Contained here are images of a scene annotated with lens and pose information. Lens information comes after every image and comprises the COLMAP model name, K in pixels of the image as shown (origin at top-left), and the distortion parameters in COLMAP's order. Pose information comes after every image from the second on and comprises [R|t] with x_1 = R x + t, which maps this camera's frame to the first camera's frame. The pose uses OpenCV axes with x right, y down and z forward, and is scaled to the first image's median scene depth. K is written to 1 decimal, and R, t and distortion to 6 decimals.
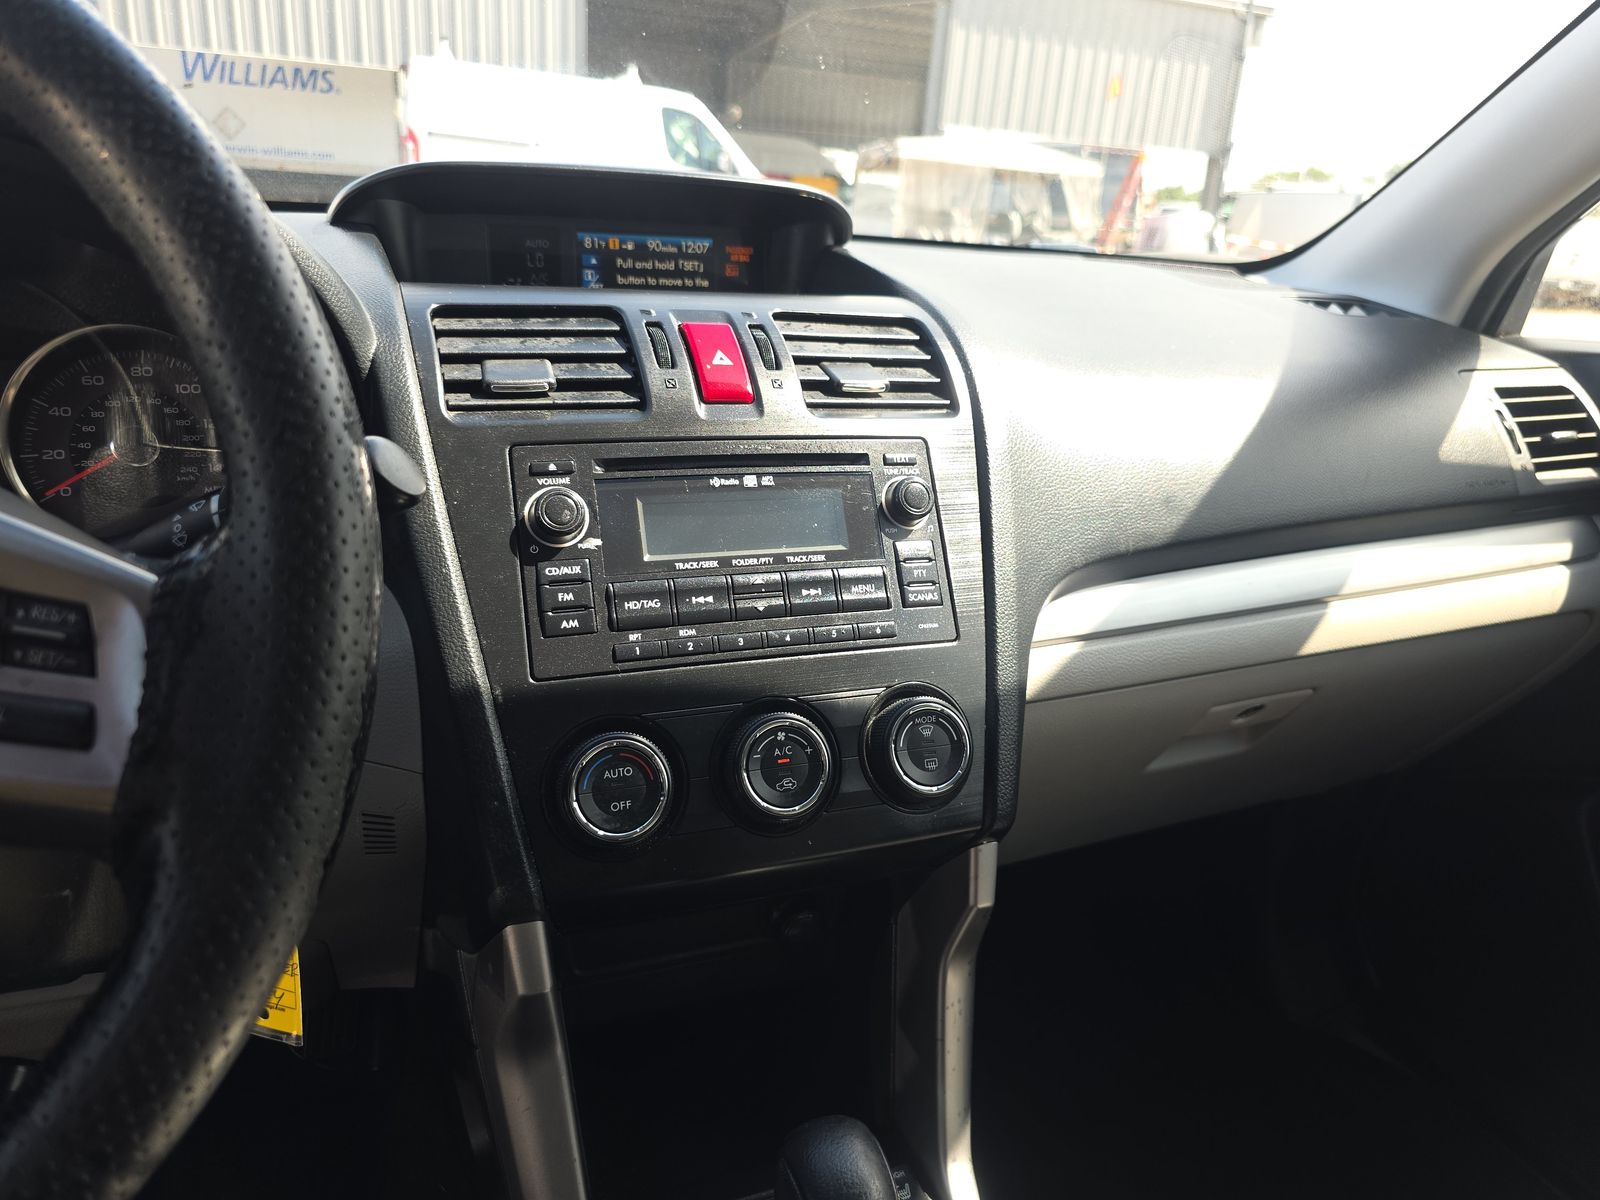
lens RADIAL K [[1076.7, 0, 800.0], [0, 1076.7, 600.0], [0, 0, 1]] dist [0.036704, -0.041696]
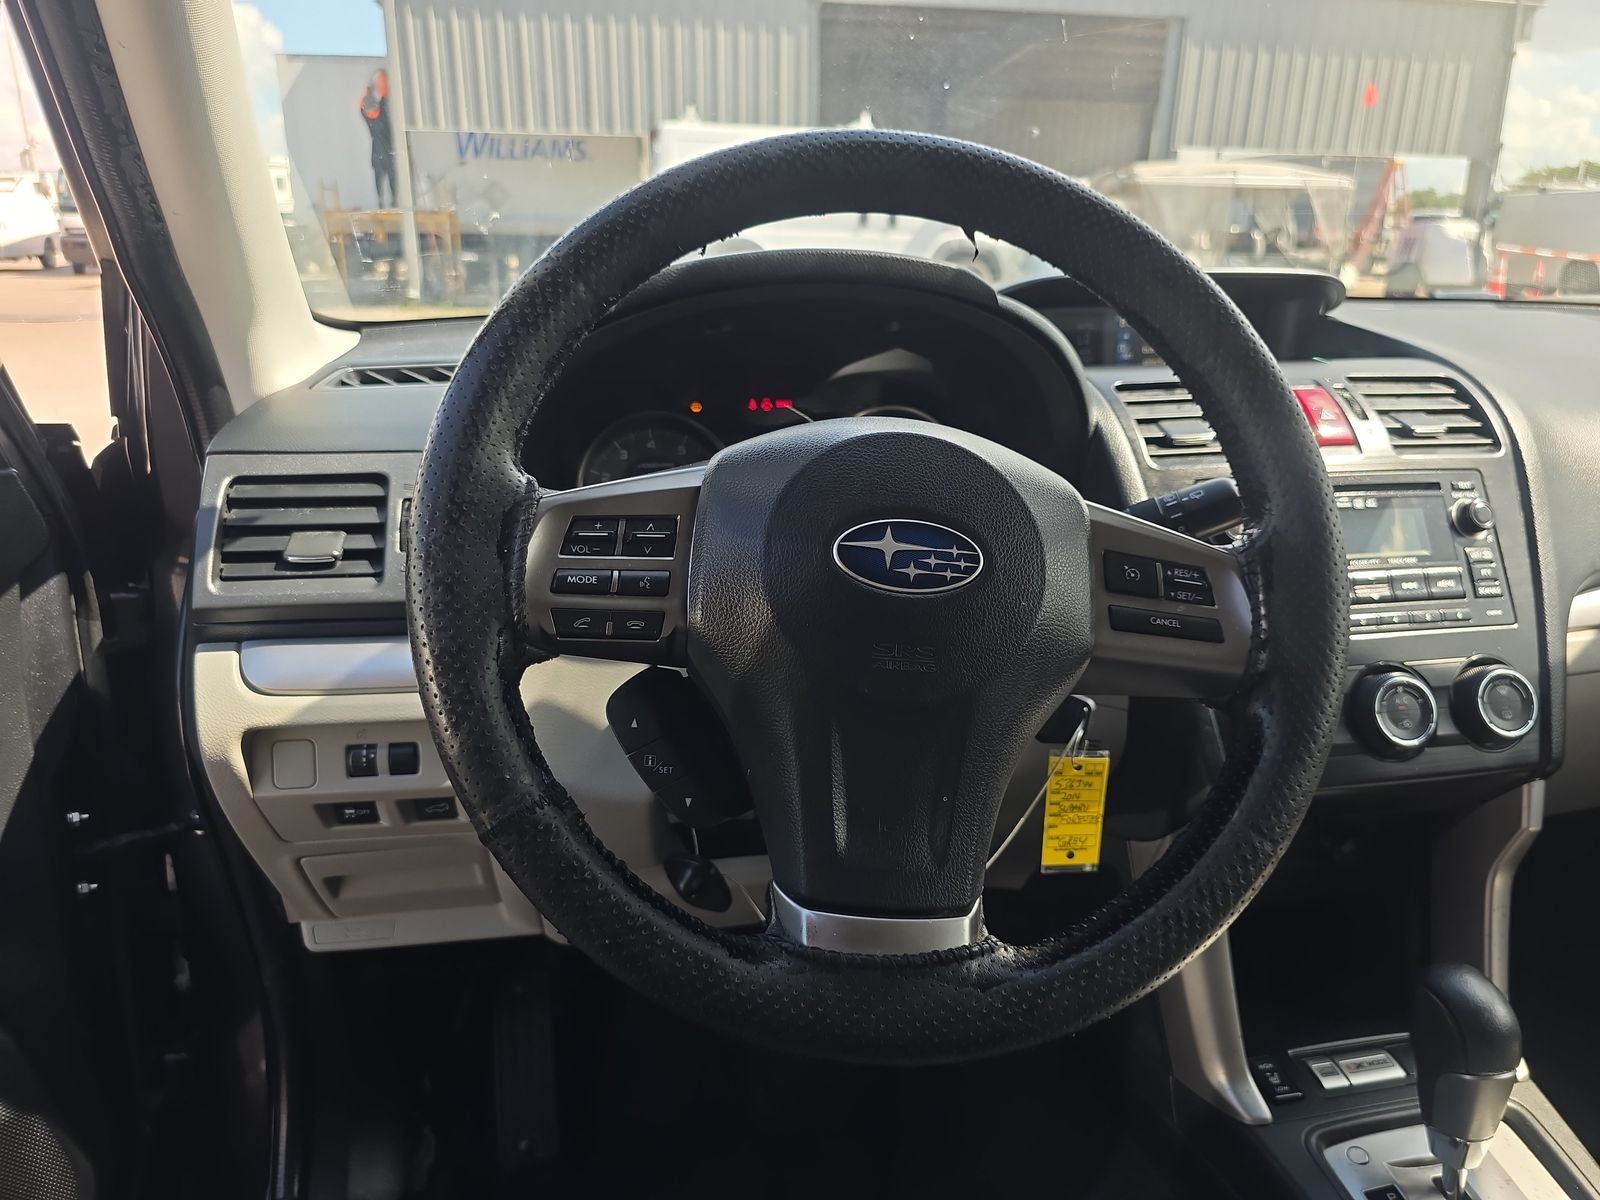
lens RADIAL K [[1072.5, 0, 800.0], [0, 1072.5, 616.8], [0, 0, 1]] dist [-0.003493, -0.004661]
pose [[0.981662, 0.006930, -0.190502, -0.434826], [-0.009110, 0.999903, -0.010569, 0.047650], [0.190410, 0.012111, 0.981630, -0.413355]]
